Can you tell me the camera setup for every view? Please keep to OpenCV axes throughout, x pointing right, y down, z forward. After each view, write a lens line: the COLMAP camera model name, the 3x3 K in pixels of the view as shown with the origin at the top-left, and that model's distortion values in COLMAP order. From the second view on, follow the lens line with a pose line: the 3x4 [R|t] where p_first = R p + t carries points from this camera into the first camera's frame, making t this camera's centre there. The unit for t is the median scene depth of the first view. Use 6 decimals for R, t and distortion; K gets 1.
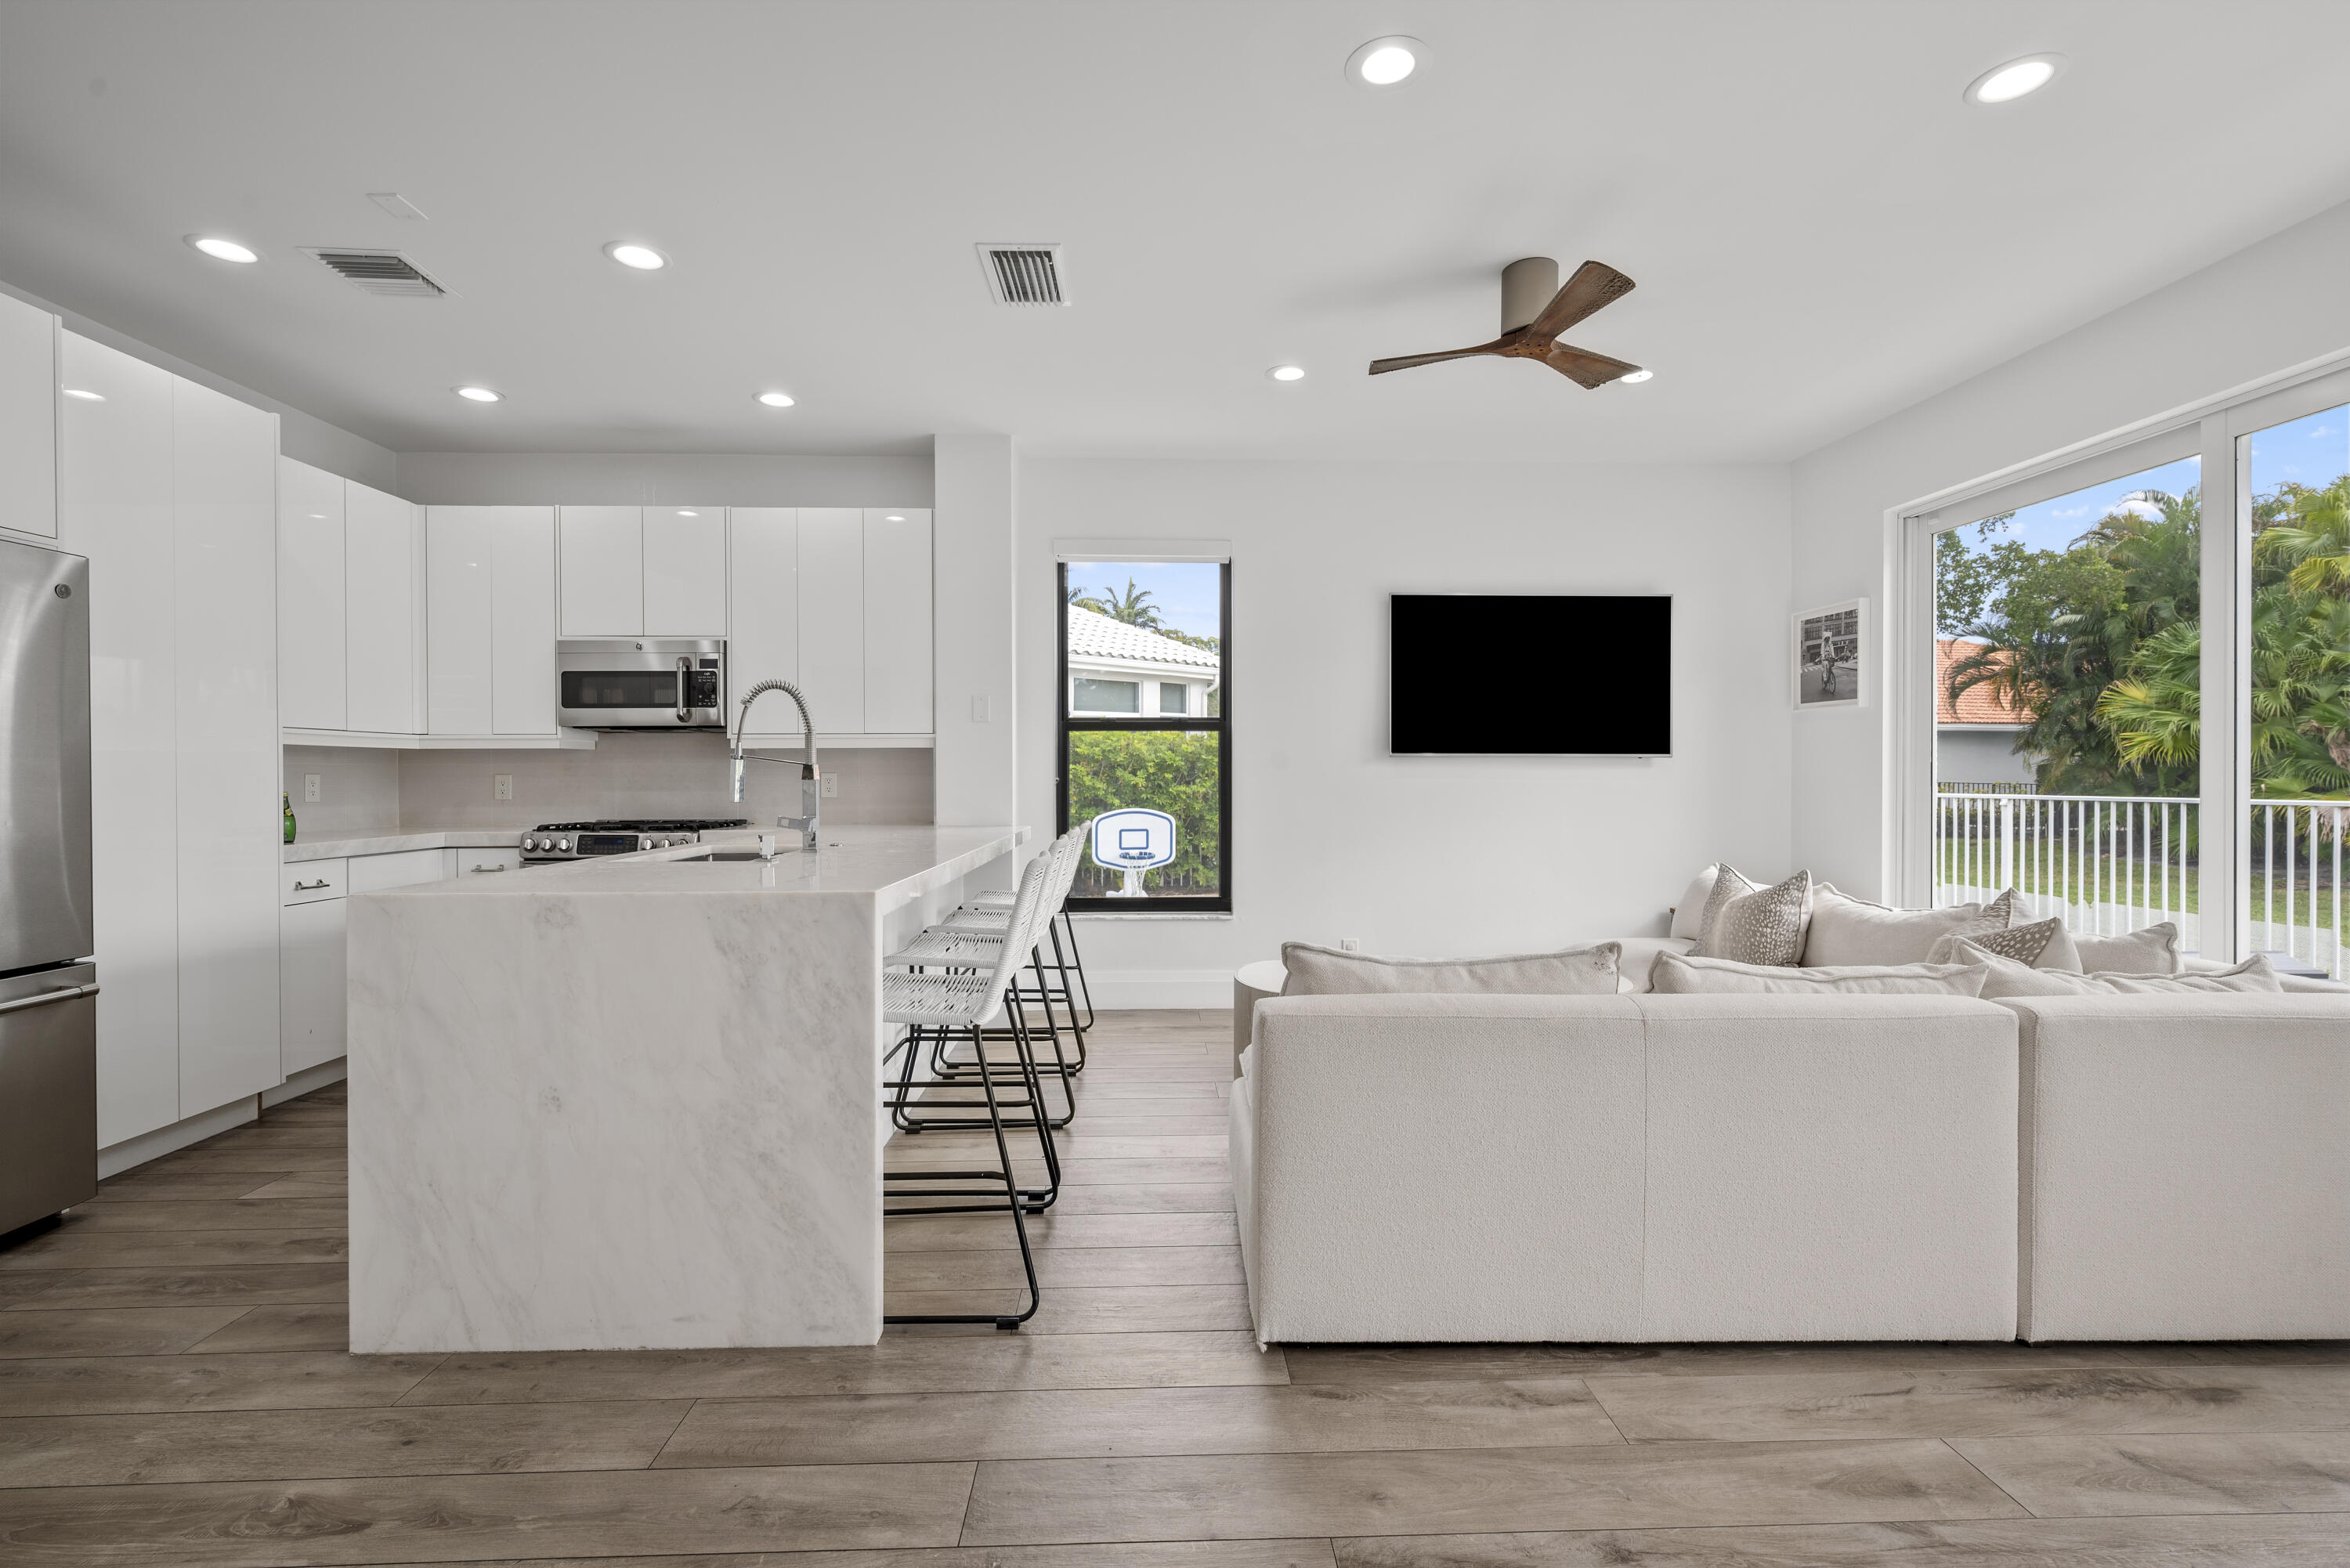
lens RADIAL K [[1035.6, 0, 1178.8], [0, 1035.6, 779.2], [0, 0, 1]] dist [0.000835, 0.000162]
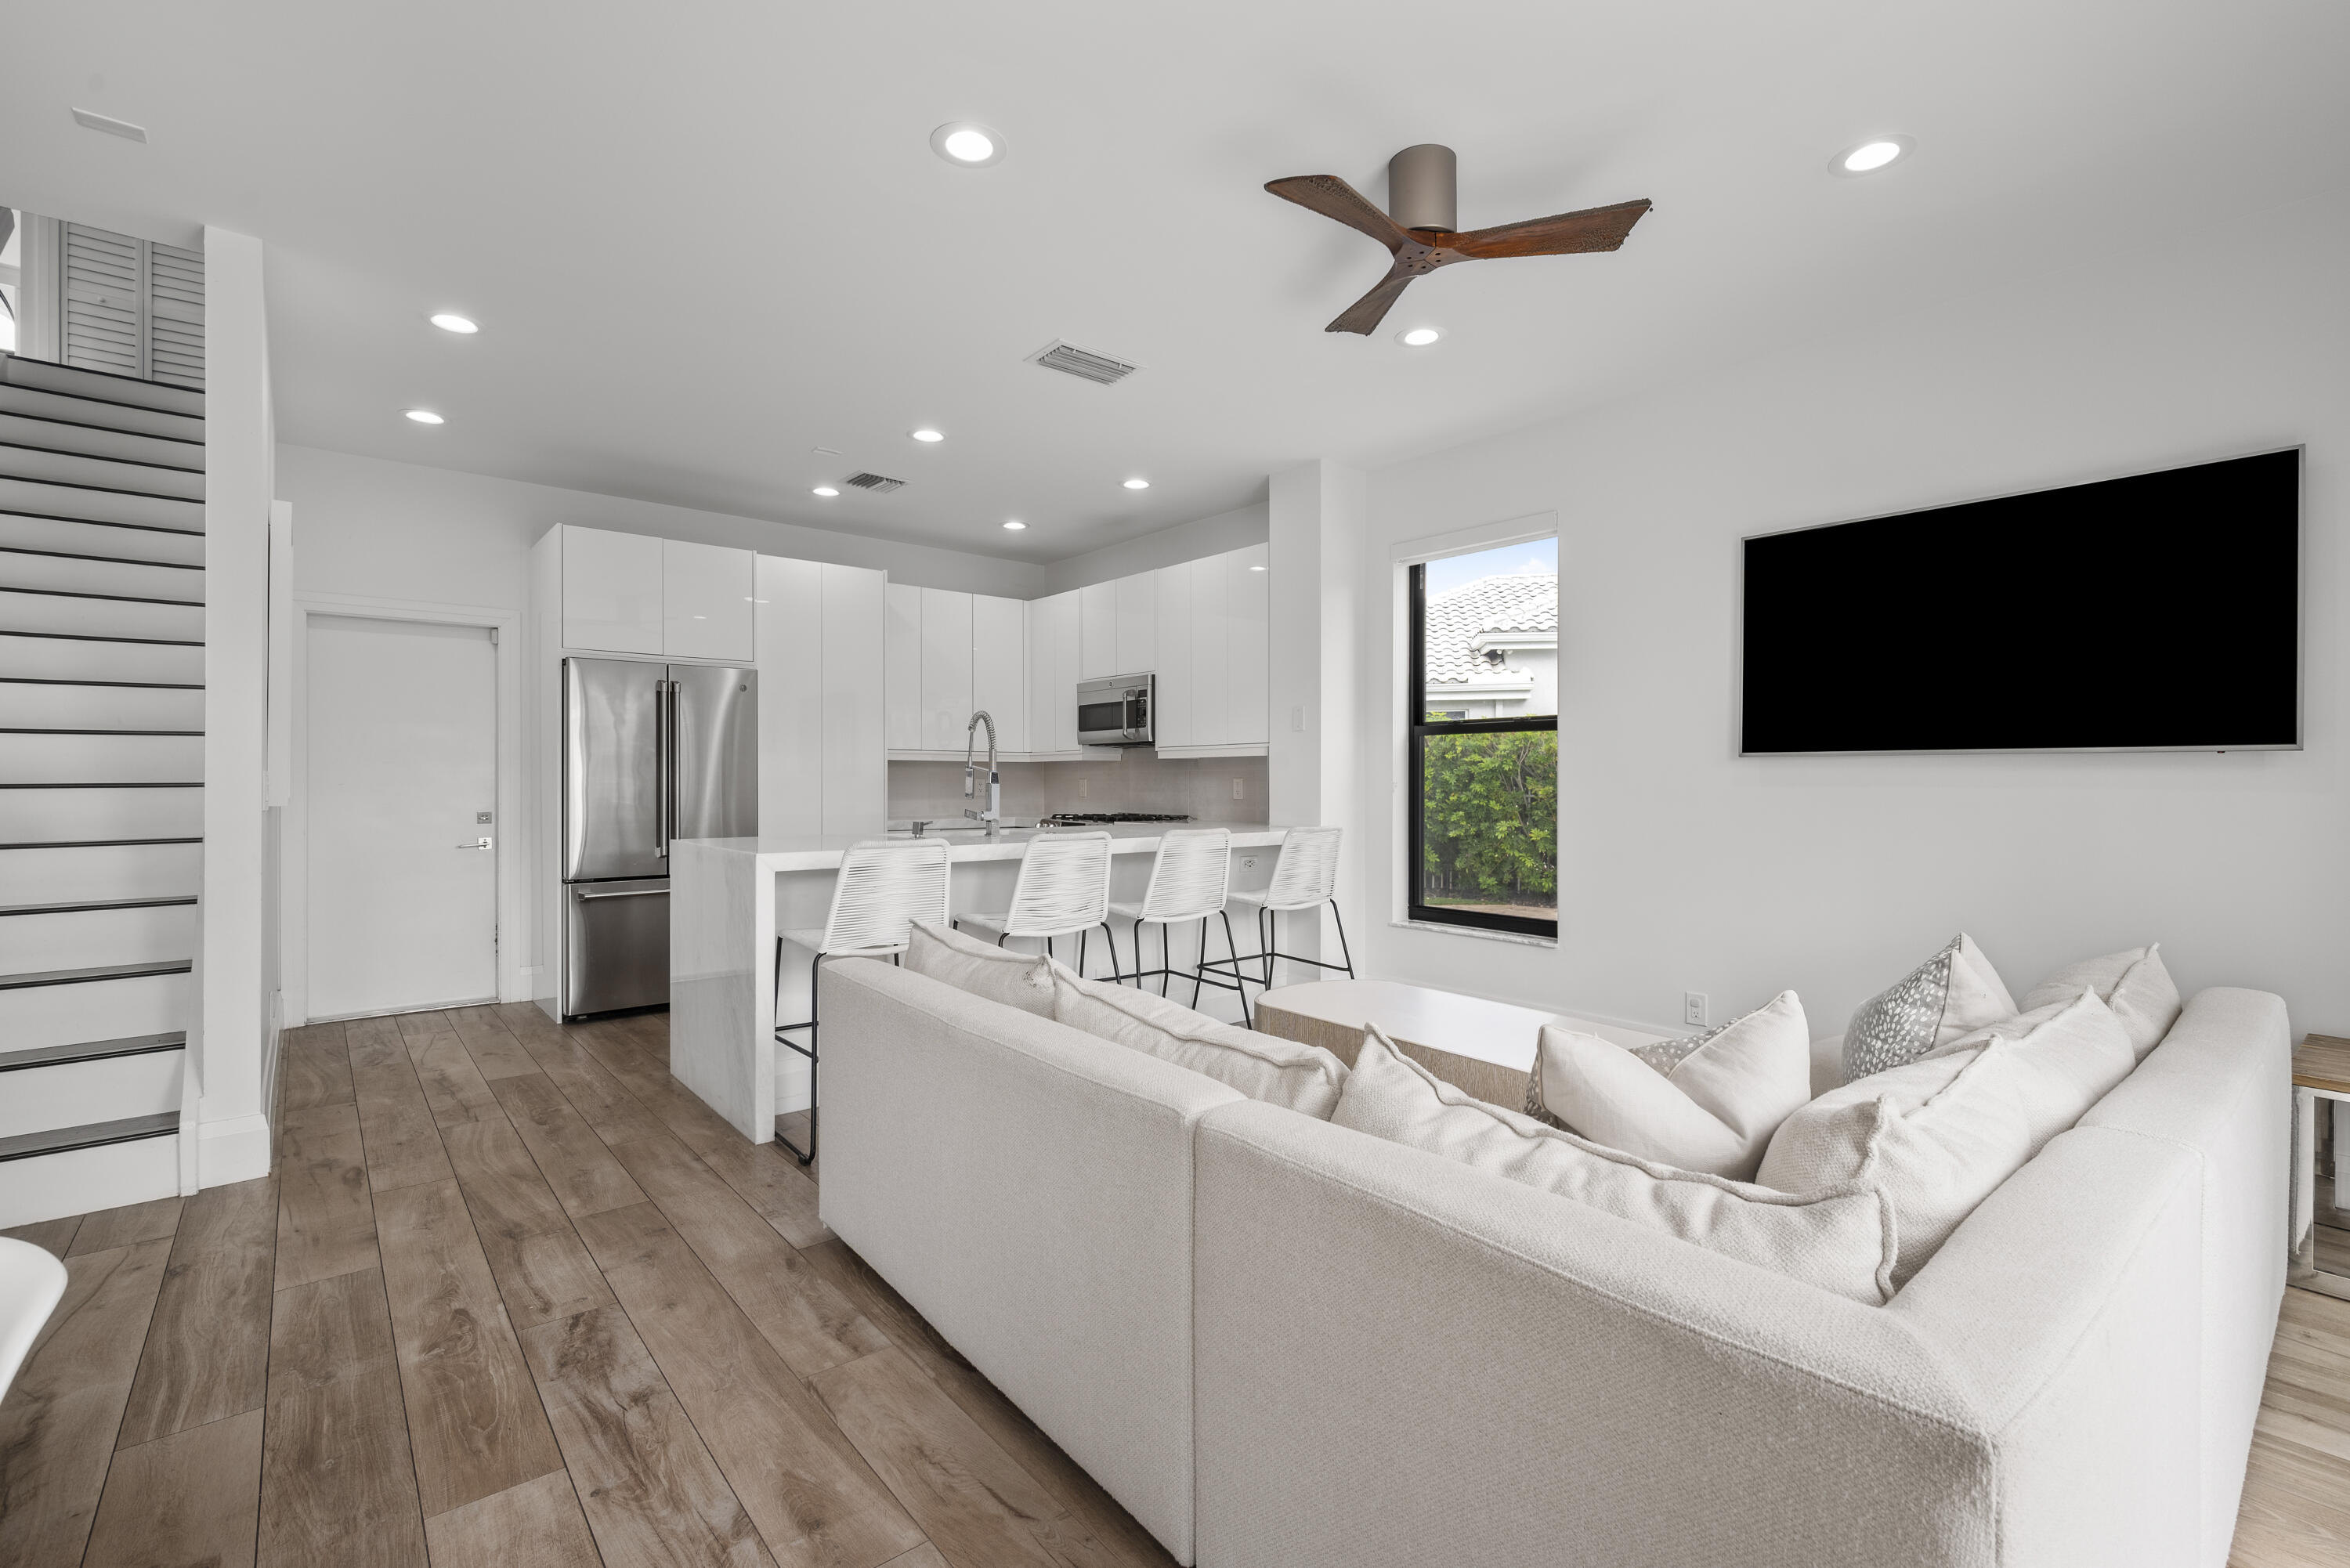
lens RADIAL K [[1040.5, 0, 1176.6], [0, 1040.5, 779.1], [0, 0, 1]] dist [0.001064, -0.000083]
pose [[0.615420, 0.001805, -0.788197, 0.907451], [-0.006048, 0.999979, -0.002433, -0.002901], [0.788176, 0.006264, 0.615418, 0.362037]]
